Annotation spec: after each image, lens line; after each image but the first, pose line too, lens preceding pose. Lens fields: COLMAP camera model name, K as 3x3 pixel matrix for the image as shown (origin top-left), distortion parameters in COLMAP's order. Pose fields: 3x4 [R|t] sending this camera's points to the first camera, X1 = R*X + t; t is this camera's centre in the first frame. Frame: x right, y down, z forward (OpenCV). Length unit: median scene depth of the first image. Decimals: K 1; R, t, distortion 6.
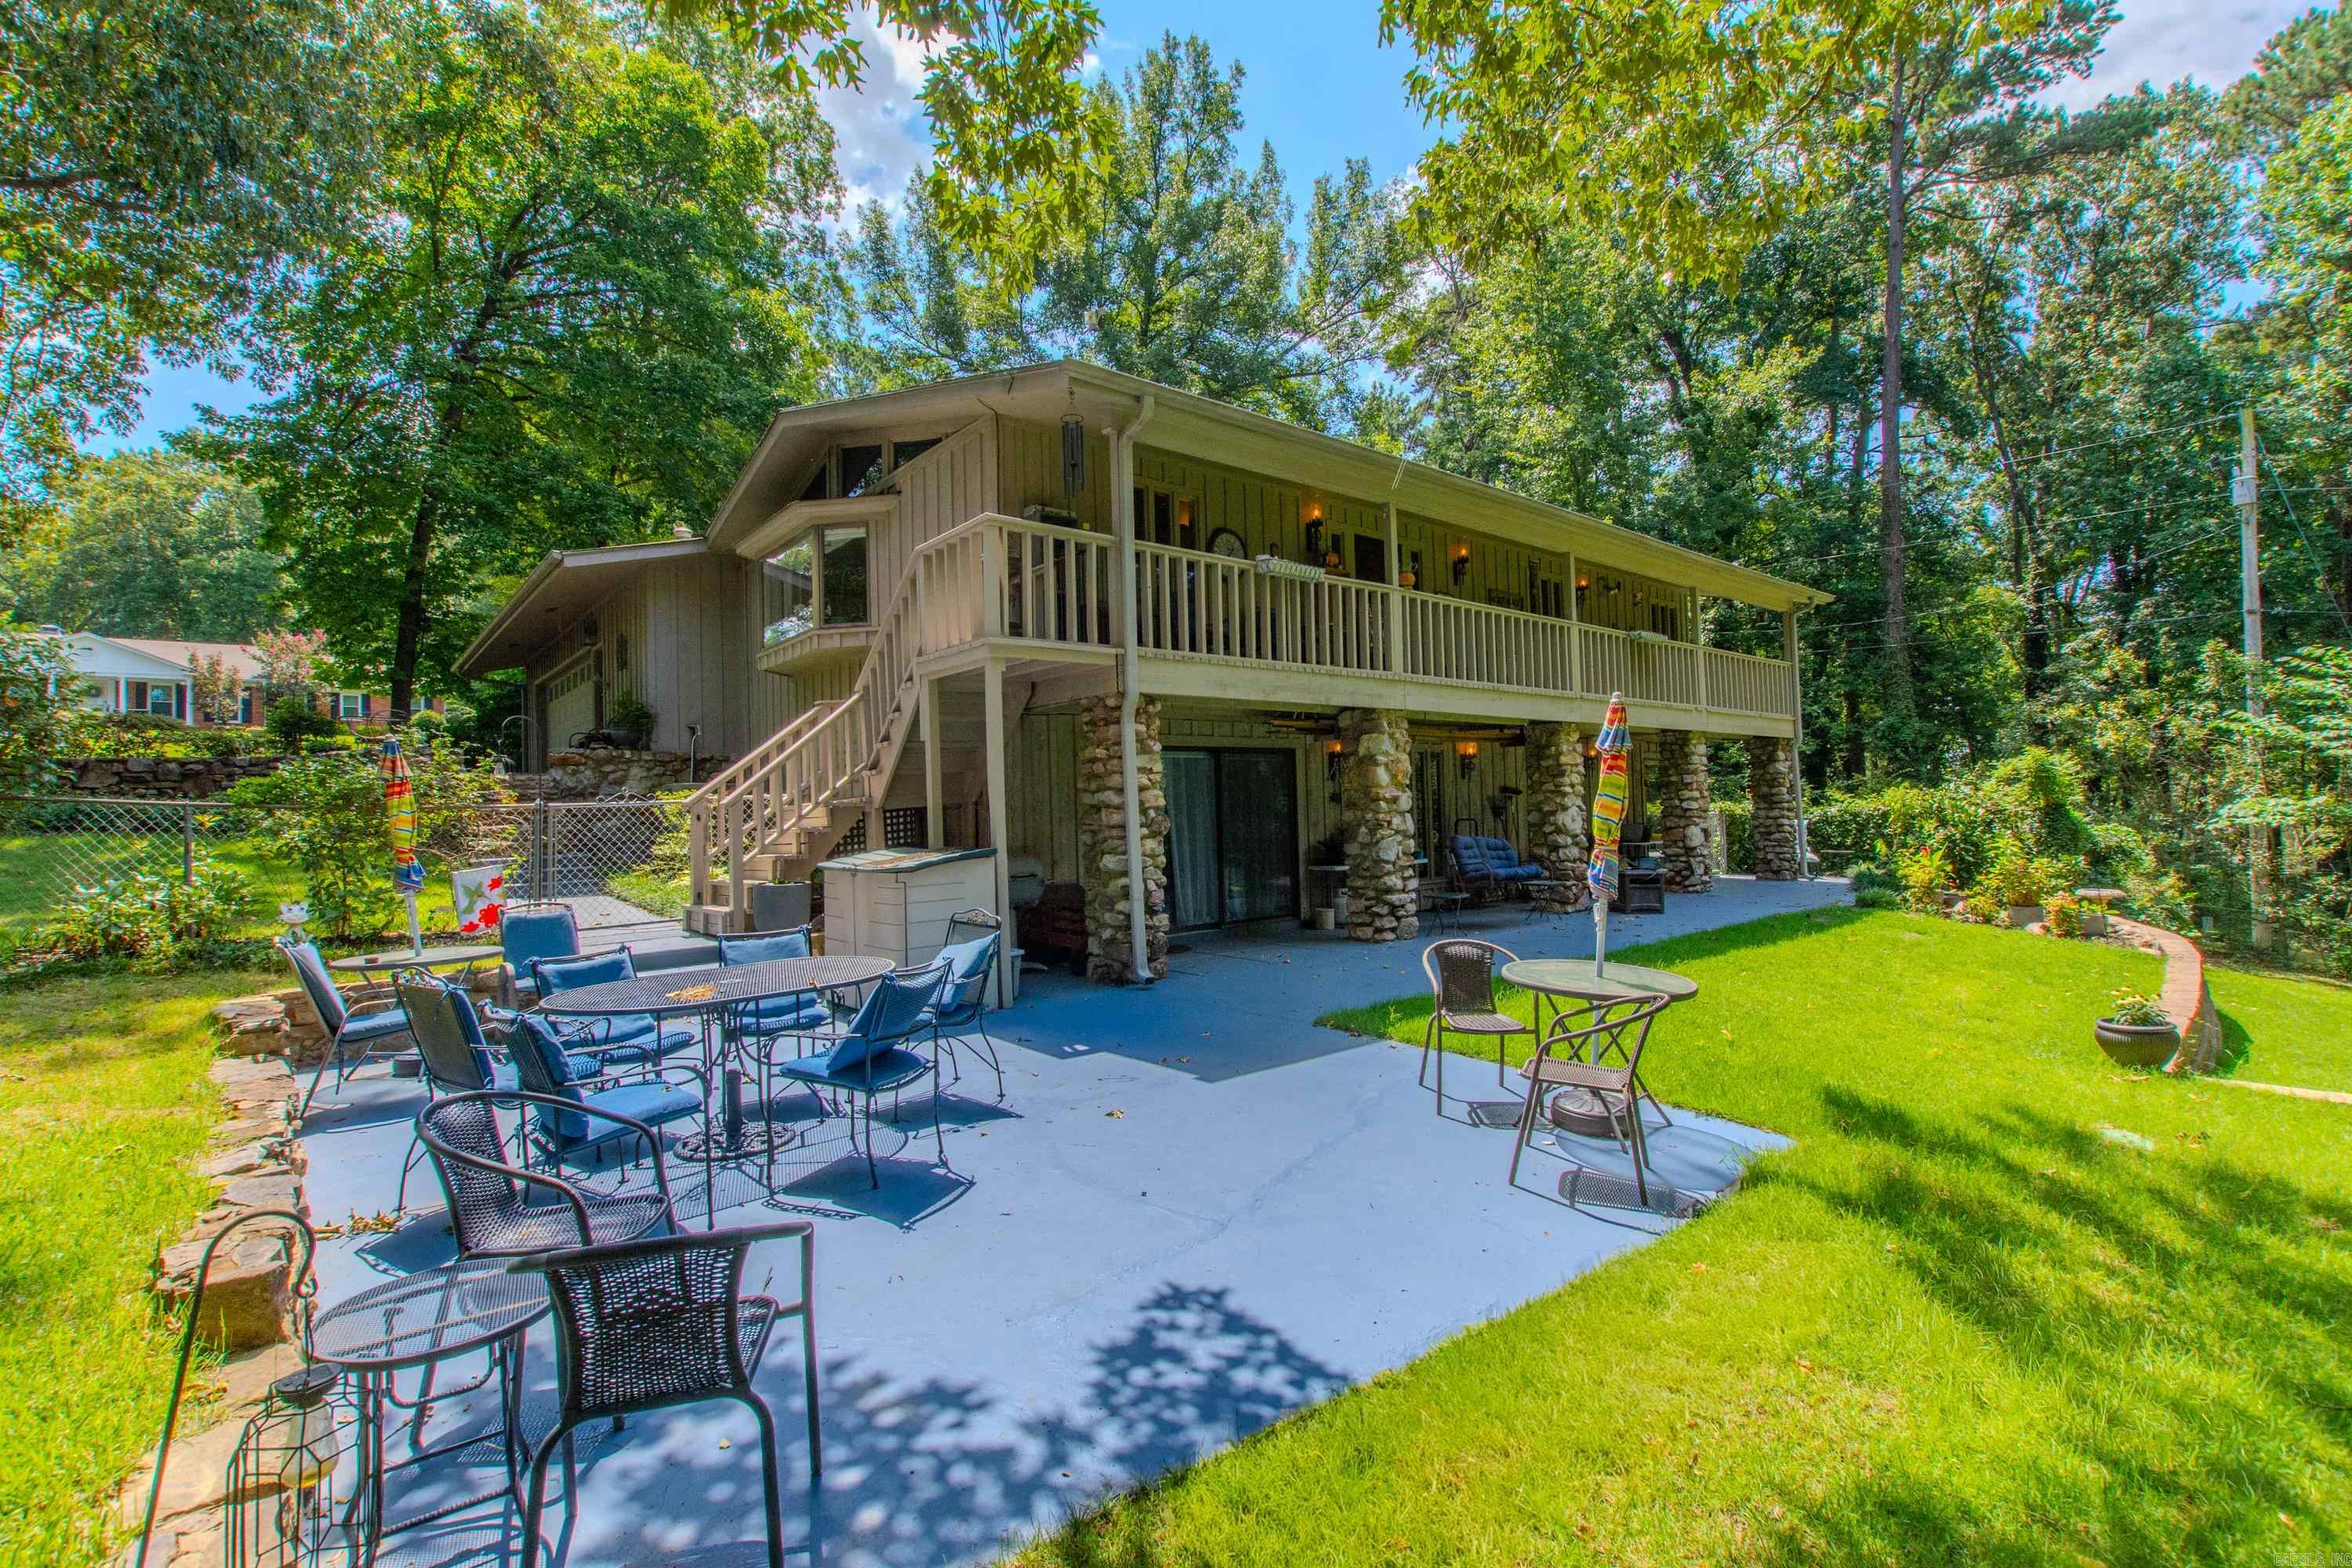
lens RADIAL K [[1037.7, 0, 1179.5], [0, 1037.7, 797.7], [0, 0, 1]] dist [-0.029561, 0.004233]
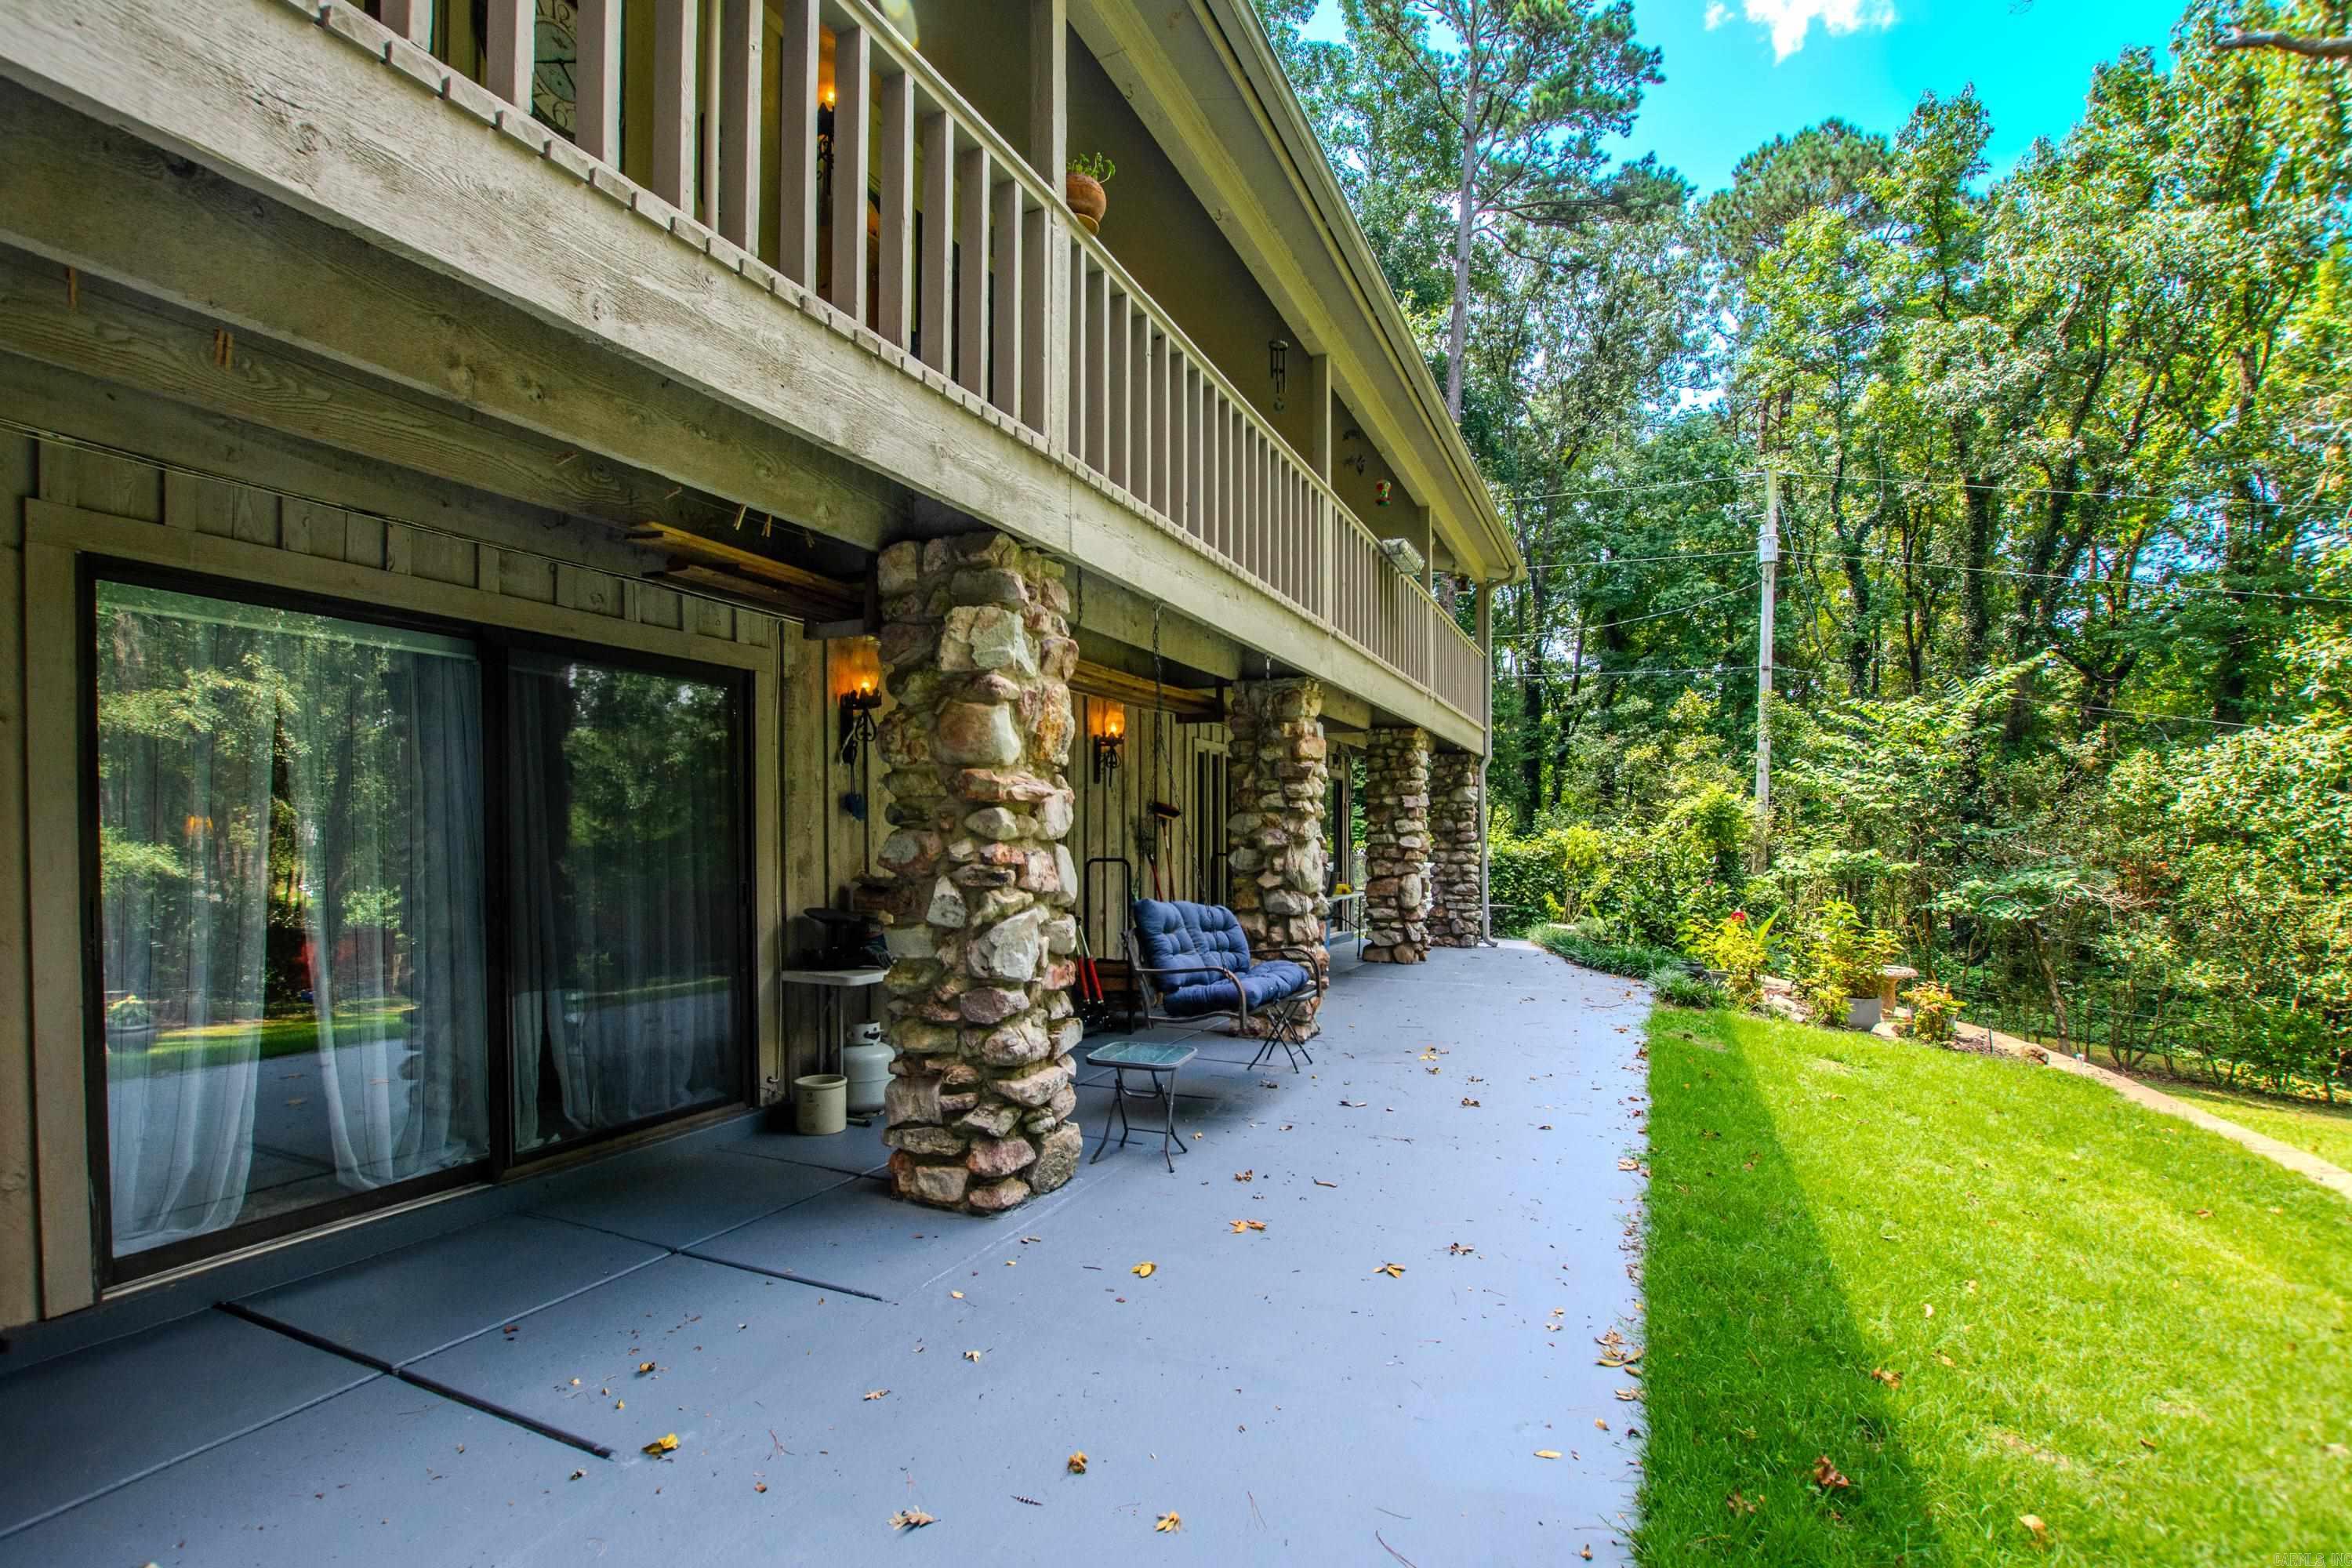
lens RADIAL K [[1037.7, 0, 1128.9], [0, 1037.7, 856.8], [0, 0, 1]] dist [-0.029561, 0.004233]
pose [[0.908631, 0.020379, 0.417102, 0.088226], [-0.032771, 0.999208, 0.022570, 0.010106], [-0.416311, -0.034176, 0.908580, 0.655649]]
